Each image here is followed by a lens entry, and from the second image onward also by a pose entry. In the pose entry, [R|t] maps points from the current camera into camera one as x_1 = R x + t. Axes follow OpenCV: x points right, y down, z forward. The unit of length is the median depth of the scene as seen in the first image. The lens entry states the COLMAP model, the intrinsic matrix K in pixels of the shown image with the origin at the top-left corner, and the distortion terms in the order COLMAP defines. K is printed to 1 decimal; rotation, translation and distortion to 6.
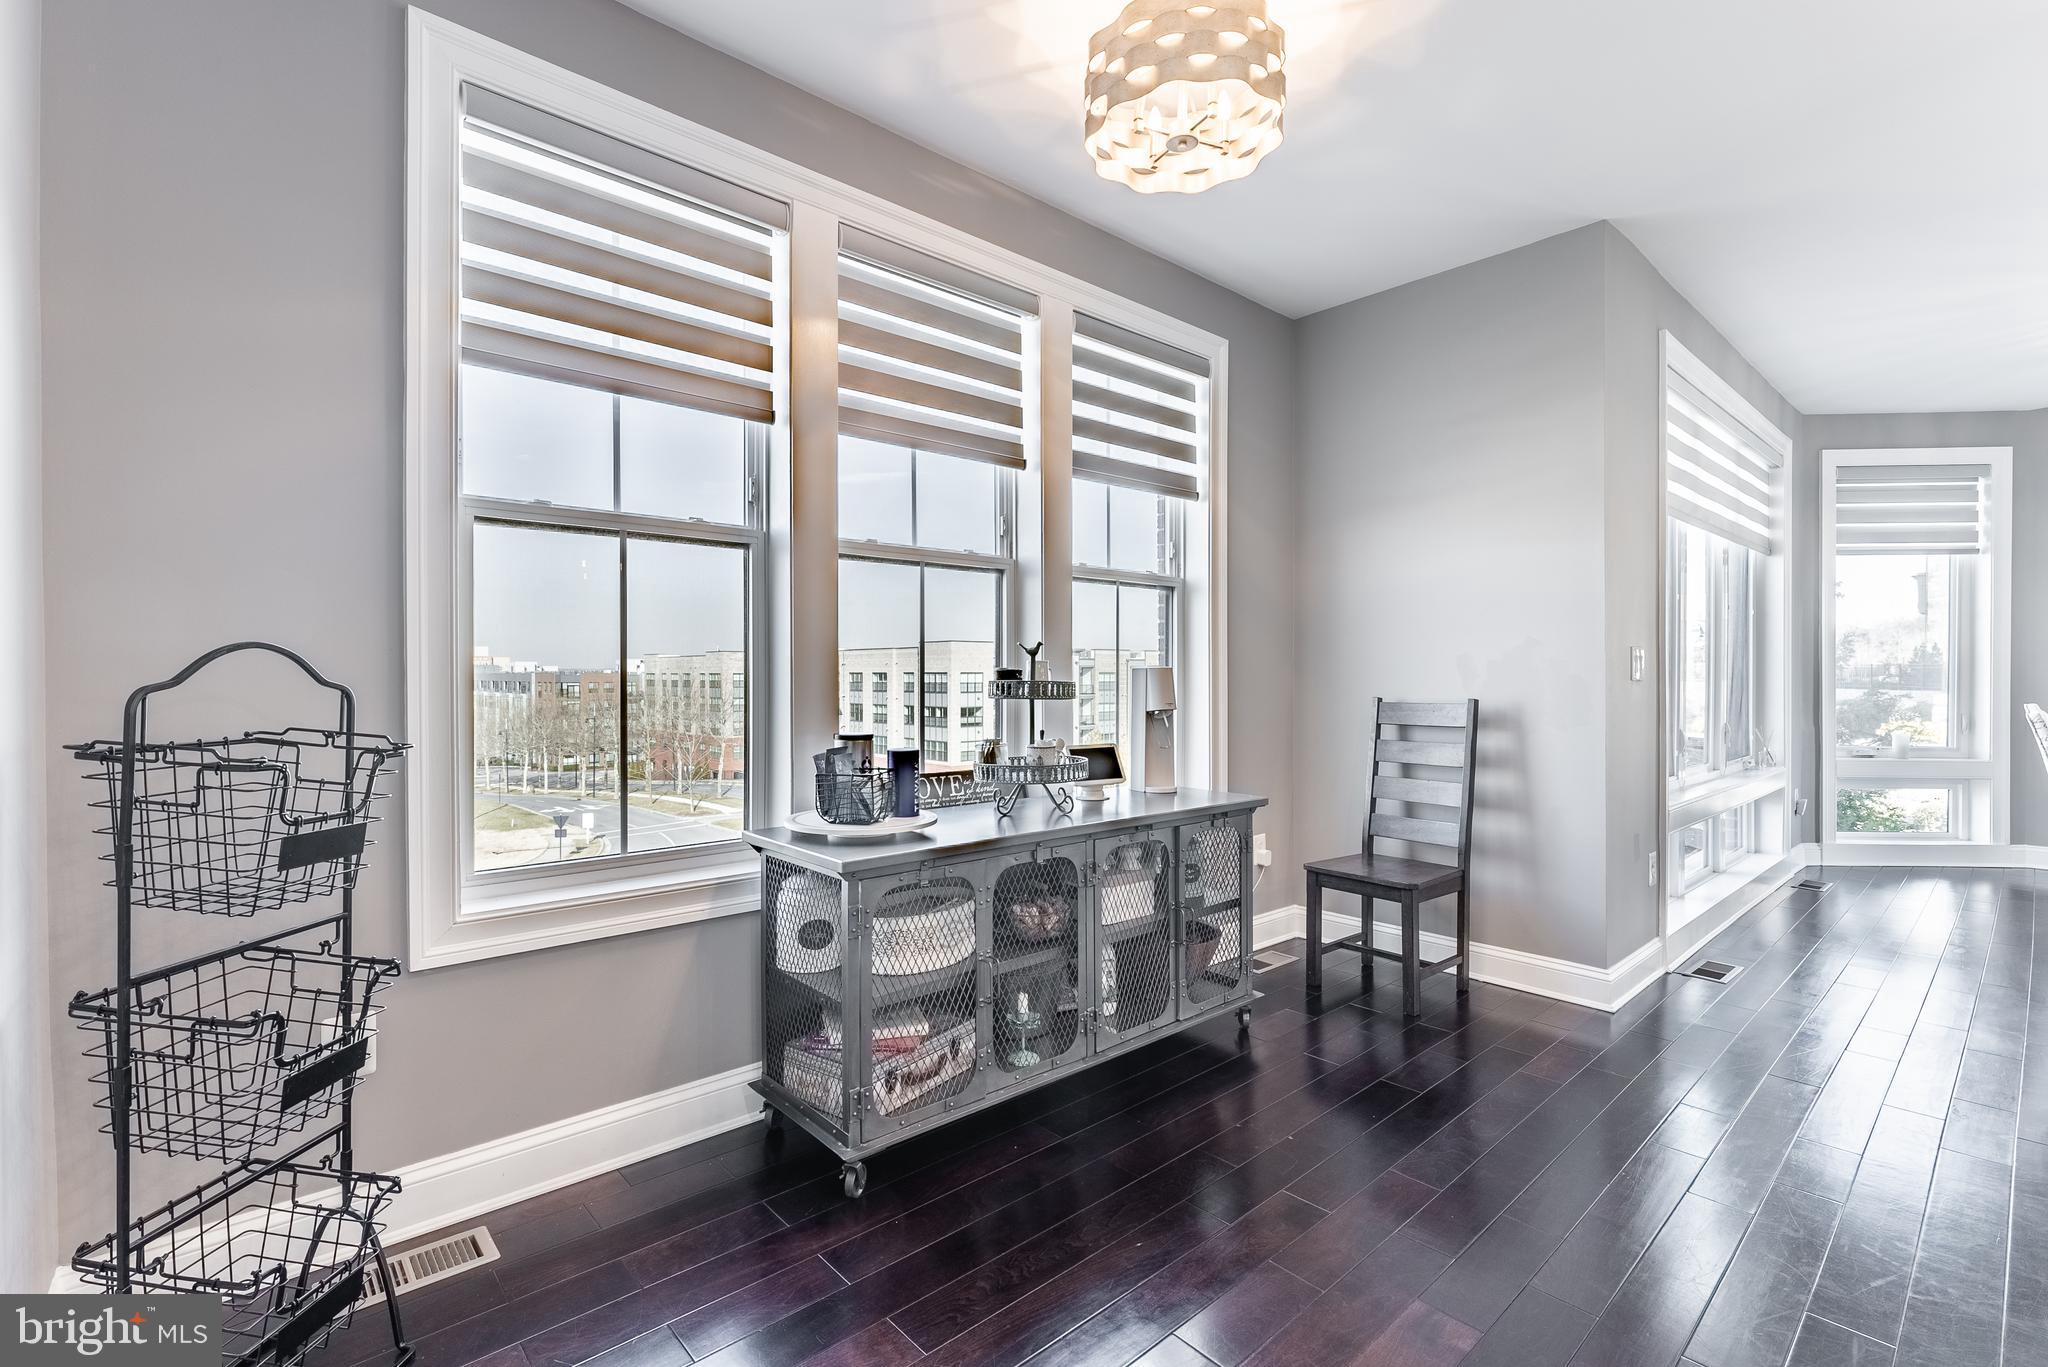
lens RADIAL K [[916.0, 0, 1004.3], [0, 916.0, 682.6], [0, 0, 1]] dist [-0.002460, -0.000666]
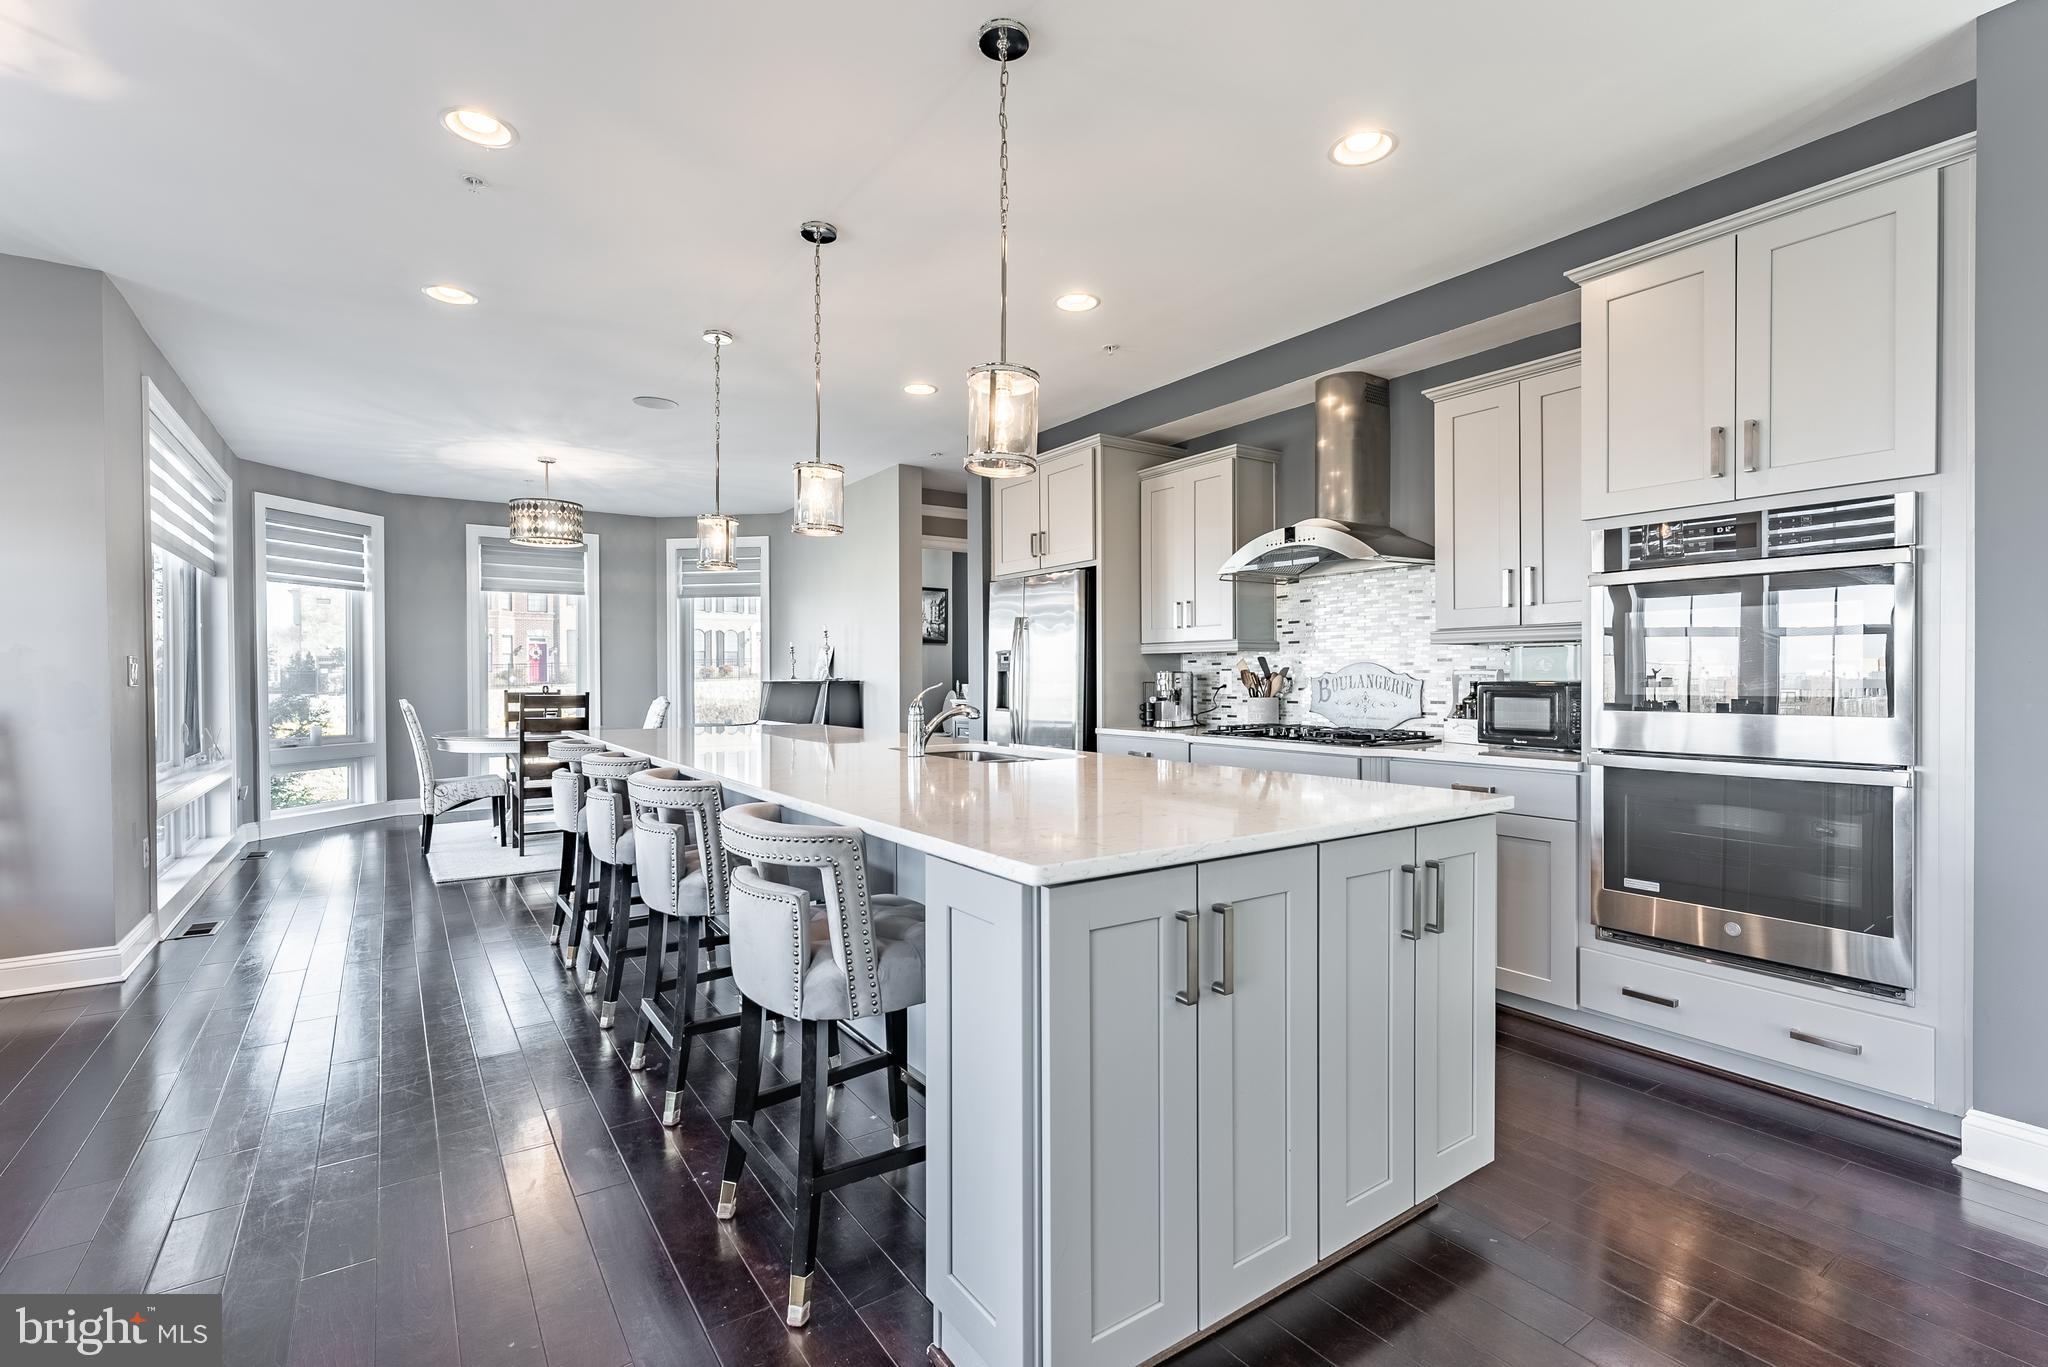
lens RADIAL K [[916.0, 0, 1018.9], [0, 916.0, 686.3], [0, 0, 1]] dist [-0.002460, -0.000666]
pose [[0.115765, -0.011096, 0.993215, -0.181094], [0.011994, 0.999880, 0.009773, -0.000115], [-0.993204, 0.010781, 0.115884, -0.129669]]
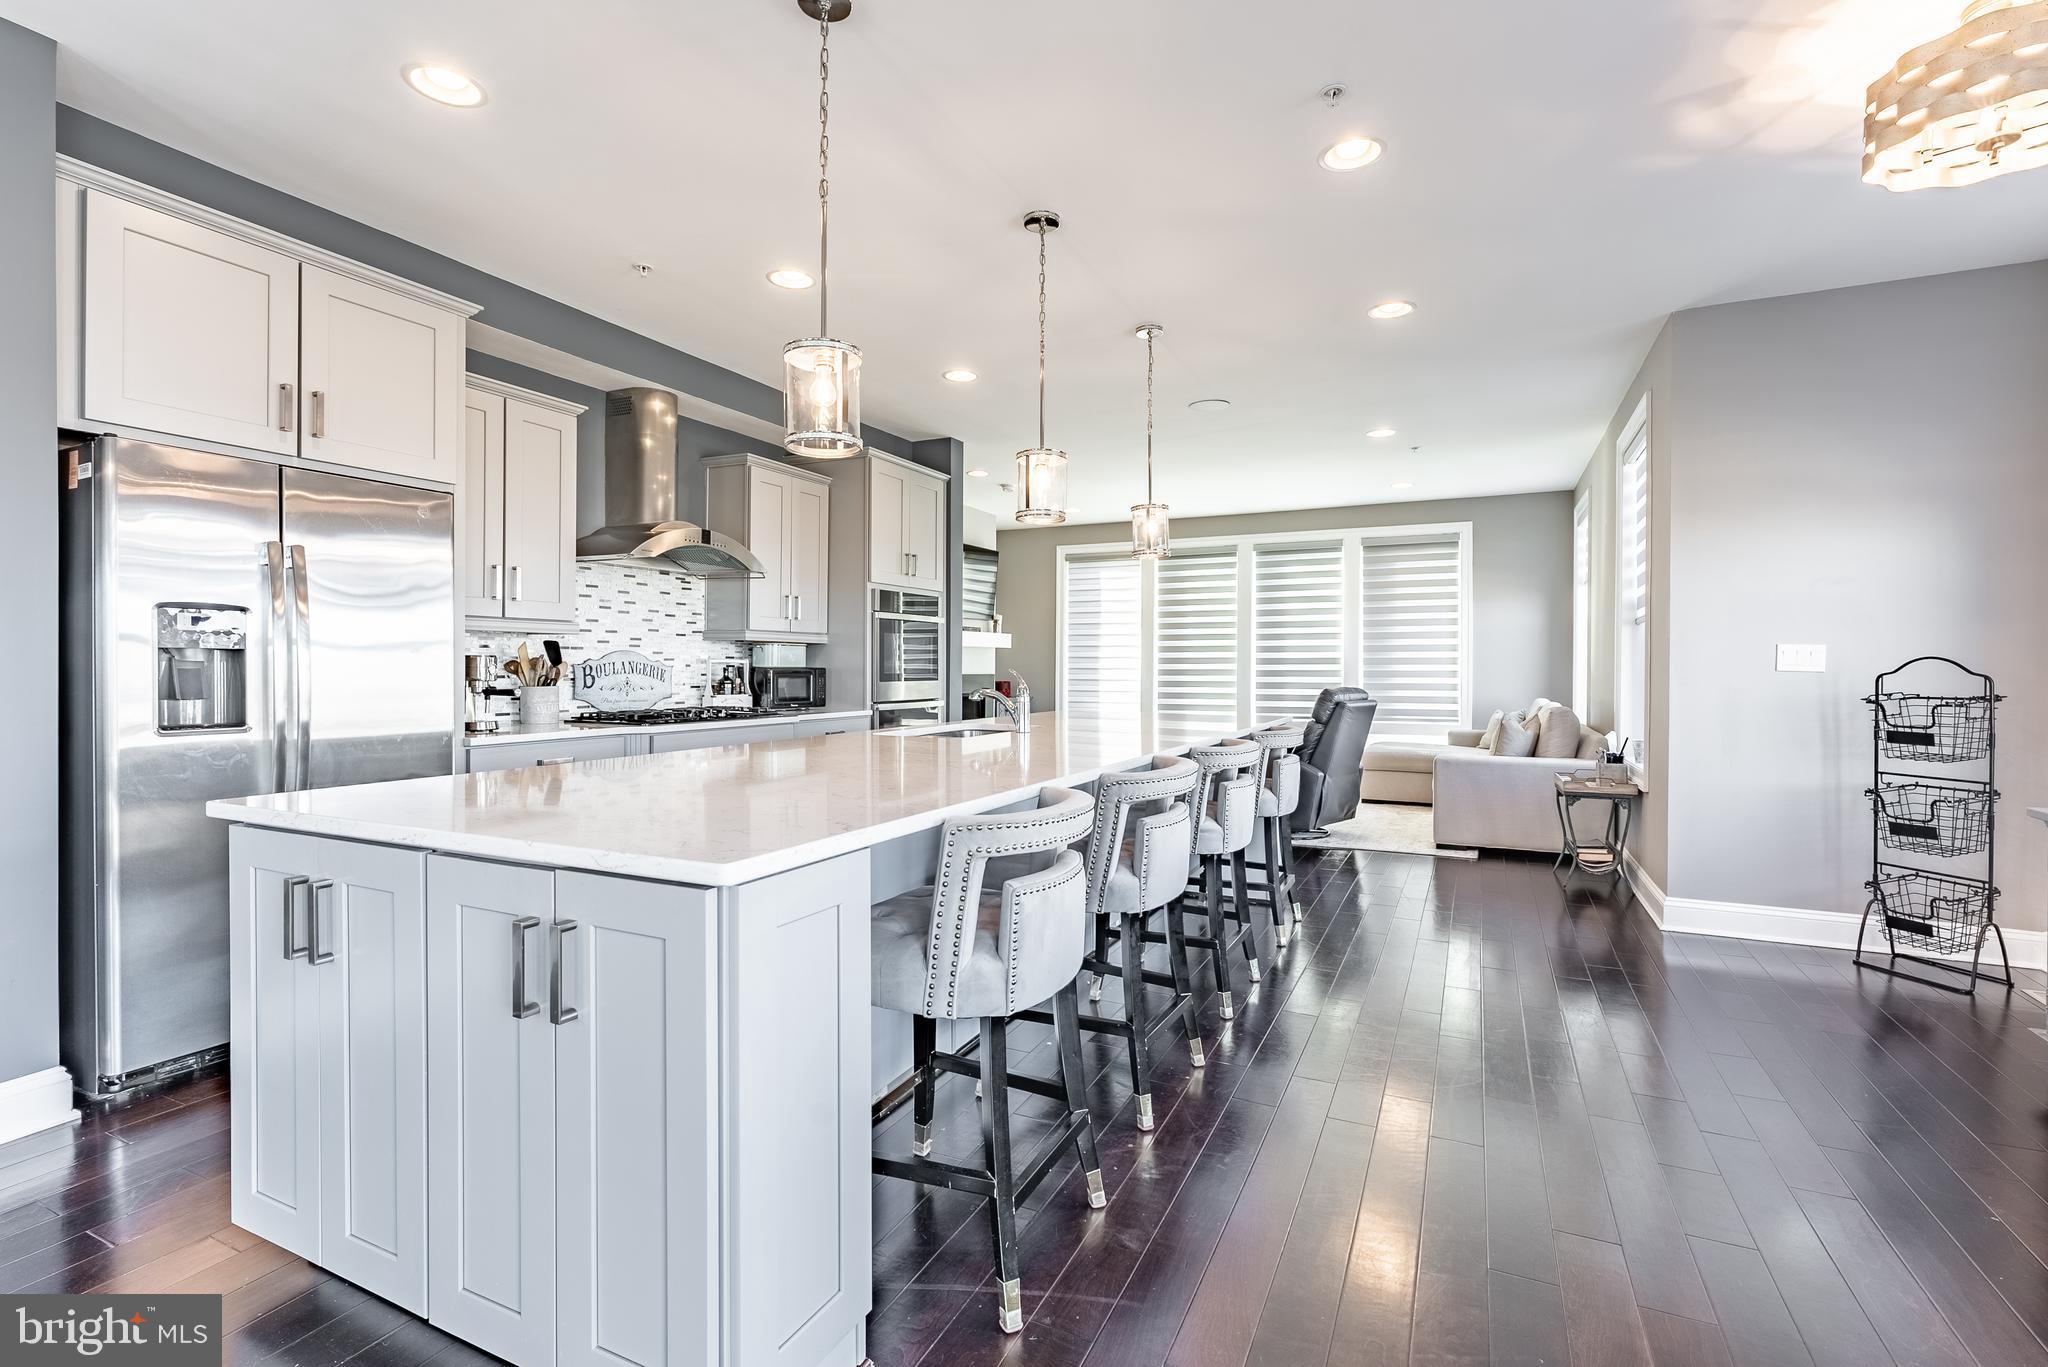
lens RADIAL K [[916.0, 0, 1020.6], [0, 916.0, 675.6], [0, 0, 1]] dist [-0.002460, -0.000666]
pose [[-0.920983, 0.001458, -0.389601, 0.615439], [-0.007037, 0.999768, 0.020378, -0.005744], [0.389540, 0.021509, -0.920758, 0.591556]]
